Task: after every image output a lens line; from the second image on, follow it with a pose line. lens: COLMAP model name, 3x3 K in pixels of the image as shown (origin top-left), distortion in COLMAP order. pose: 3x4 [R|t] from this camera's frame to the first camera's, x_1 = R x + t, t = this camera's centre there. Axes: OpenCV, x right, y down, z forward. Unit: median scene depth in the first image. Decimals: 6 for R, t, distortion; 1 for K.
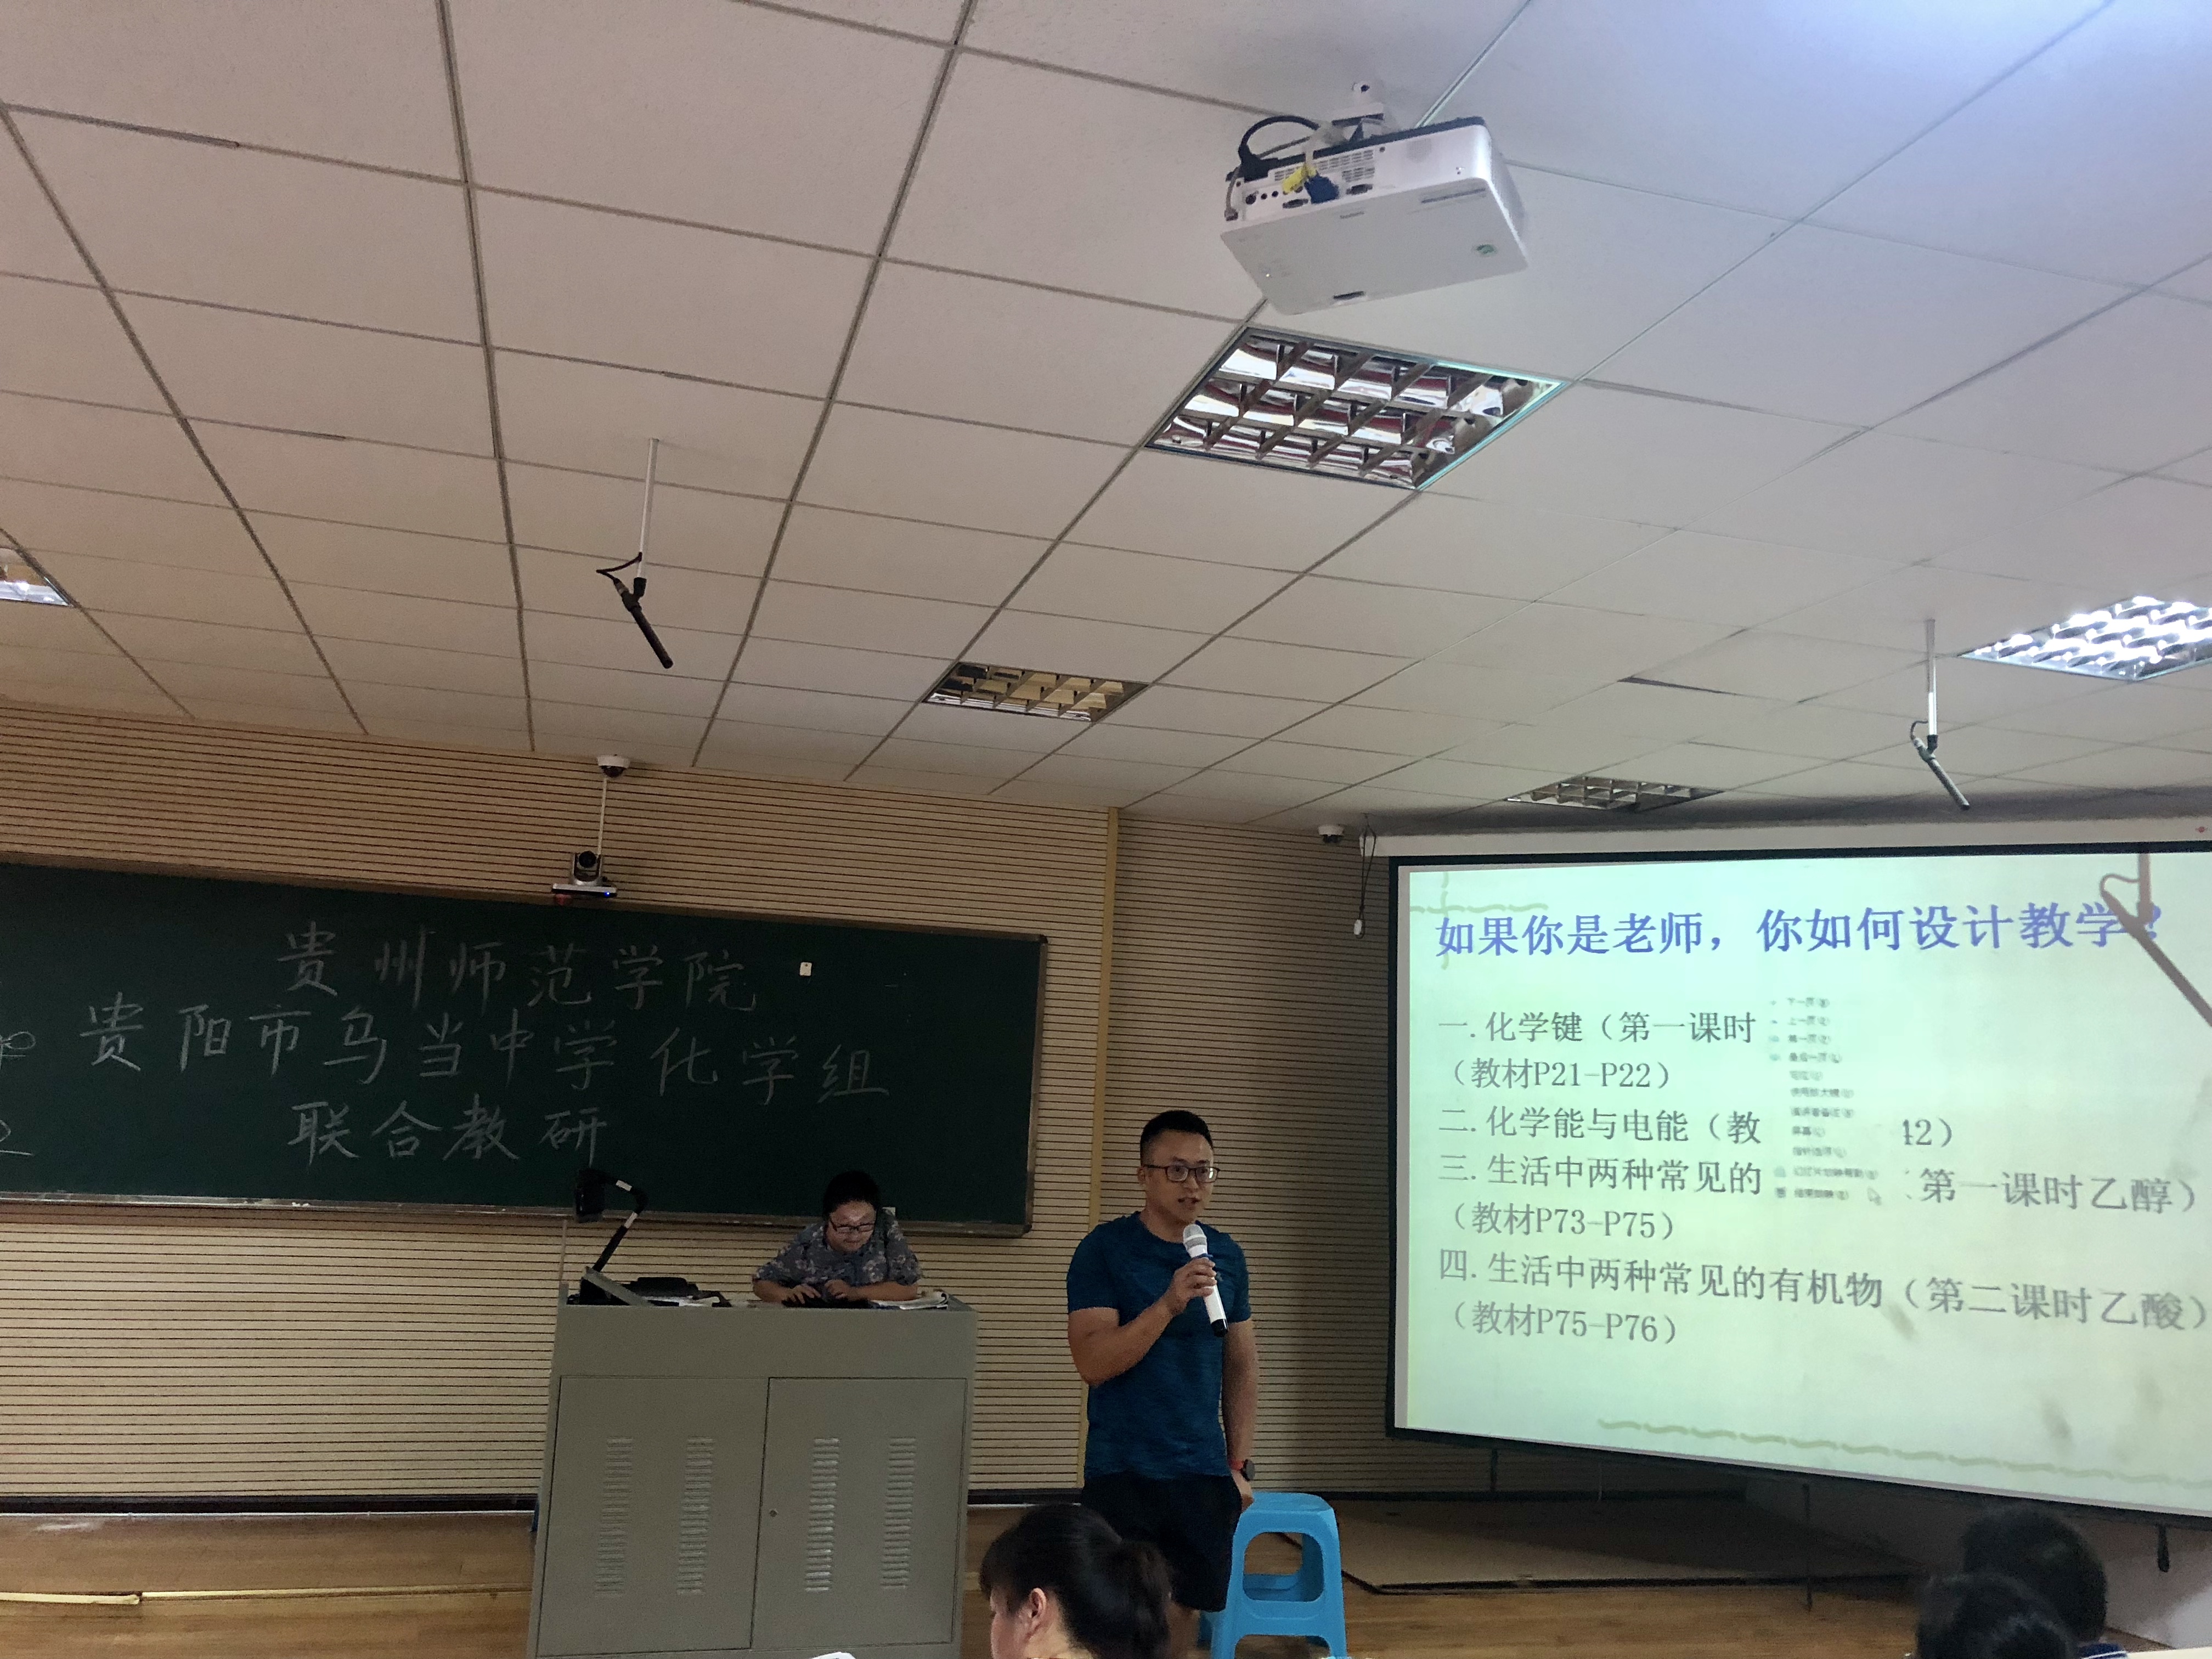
lens RADIAL K [[1842.4, 0, 1099.2], [0, 1842.4, 831.9], [0, 0, 1]] dist [0.033869, -0.032849]
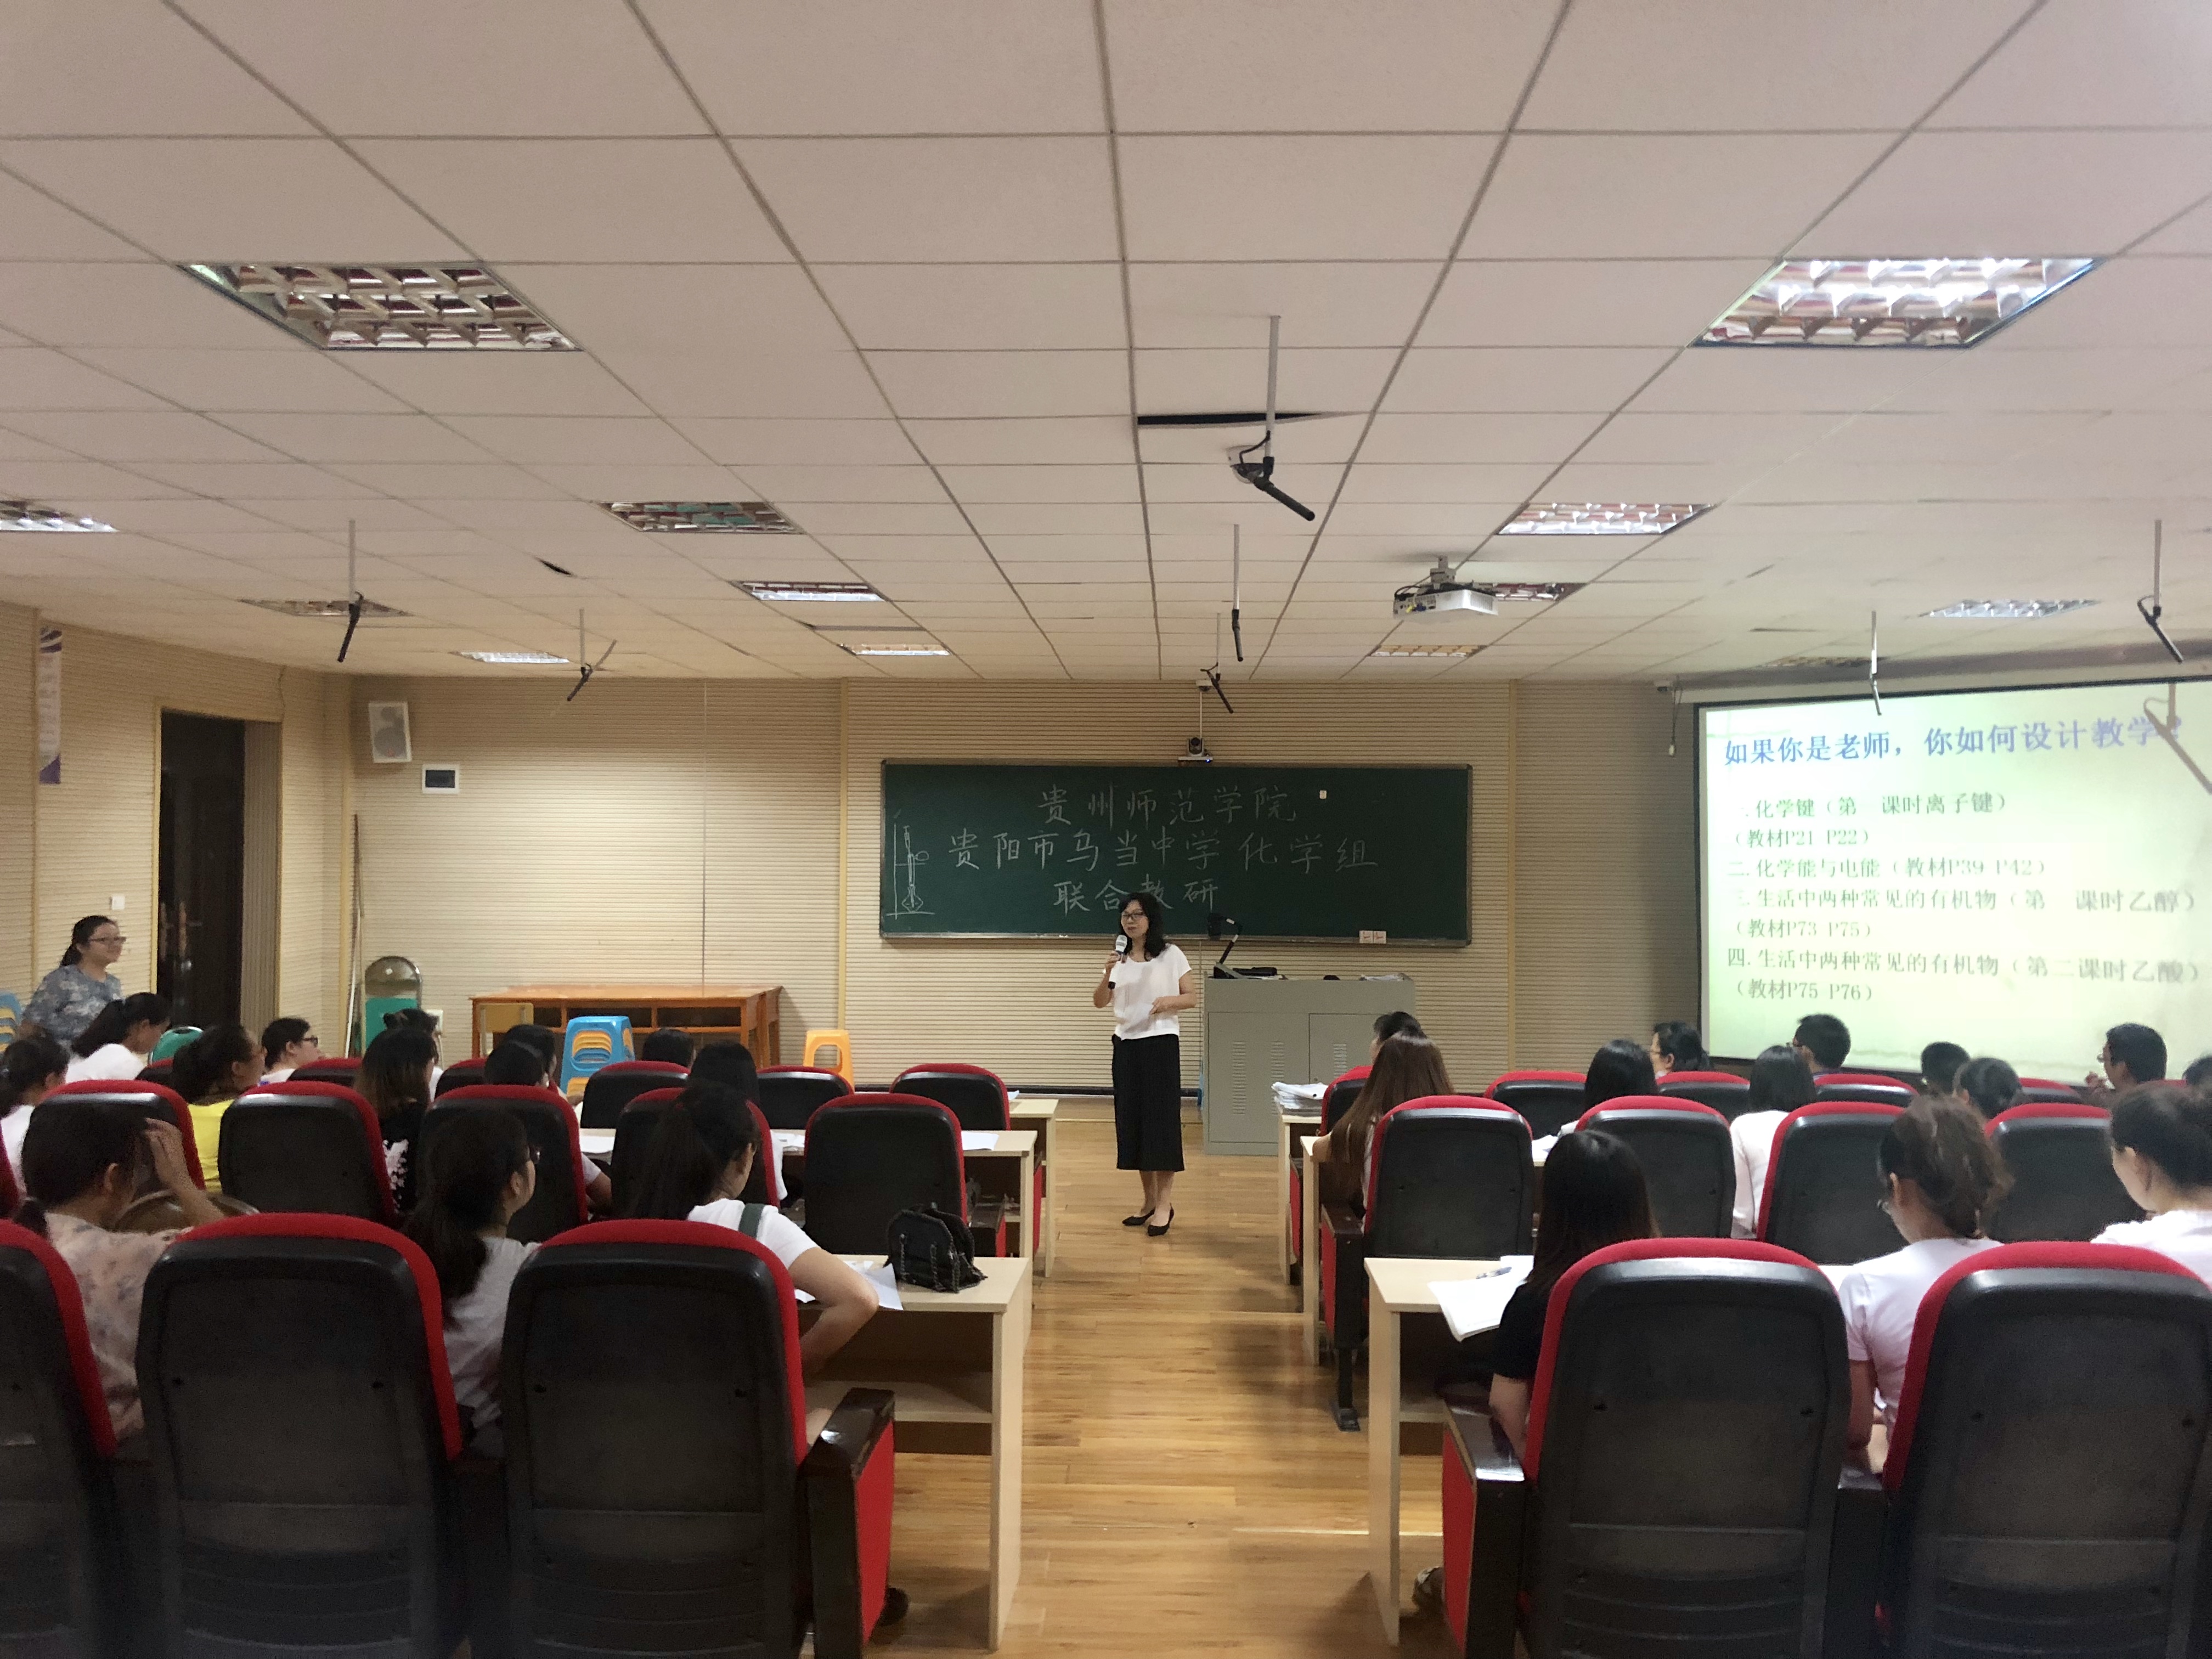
lens RADIAL K [[1842.4, 0, 1106.9], [0, 1842.4, 835.7], [0, 0, 1]] dist [0.033869, -0.032849]
pose [[0.951632, -0.041419, -0.304434, 0.173766], [0.083519, 0.988433, 0.126593, -0.125579], [0.295669, -0.145896, 0.944084, -0.697952]]
